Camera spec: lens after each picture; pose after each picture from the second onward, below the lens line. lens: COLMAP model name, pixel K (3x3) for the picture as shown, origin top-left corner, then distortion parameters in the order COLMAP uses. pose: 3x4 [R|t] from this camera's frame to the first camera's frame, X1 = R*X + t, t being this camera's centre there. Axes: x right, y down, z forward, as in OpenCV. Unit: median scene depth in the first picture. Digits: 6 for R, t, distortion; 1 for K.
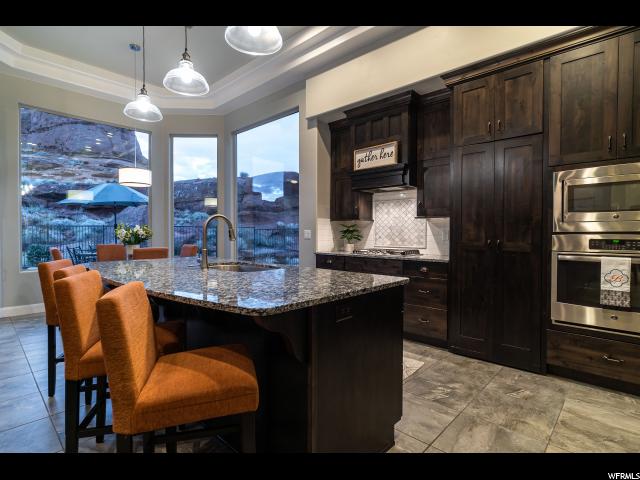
lens RADIAL K [[332.4, 0, 313.4], [0, 332.4, 231.1], [0, 0, 1]] dist [-0.001188, -0.000126]
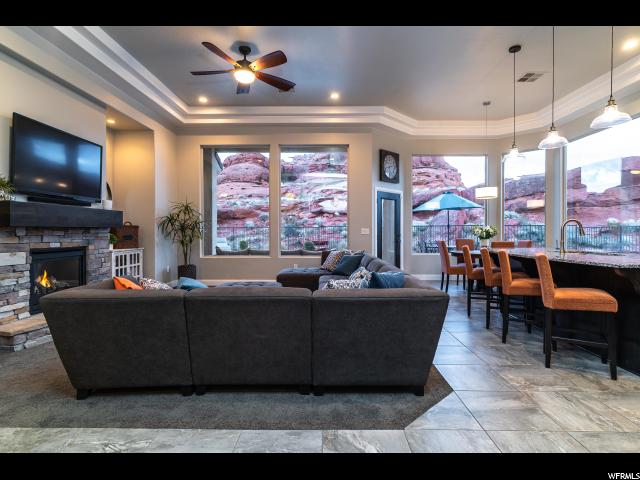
lens RADIAL K [[327.5, 0, 321.0], [0, 327.5, 234.7], [0, 0, 1]] dist [0.001276, 0.000229]
pose [[0.682090, 0.008817, -0.731215, 0.025022], [0.003152, 0.999883, 0.014997, -0.003467], [0.731262, -0.012534, 0.681982, -0.603803]]
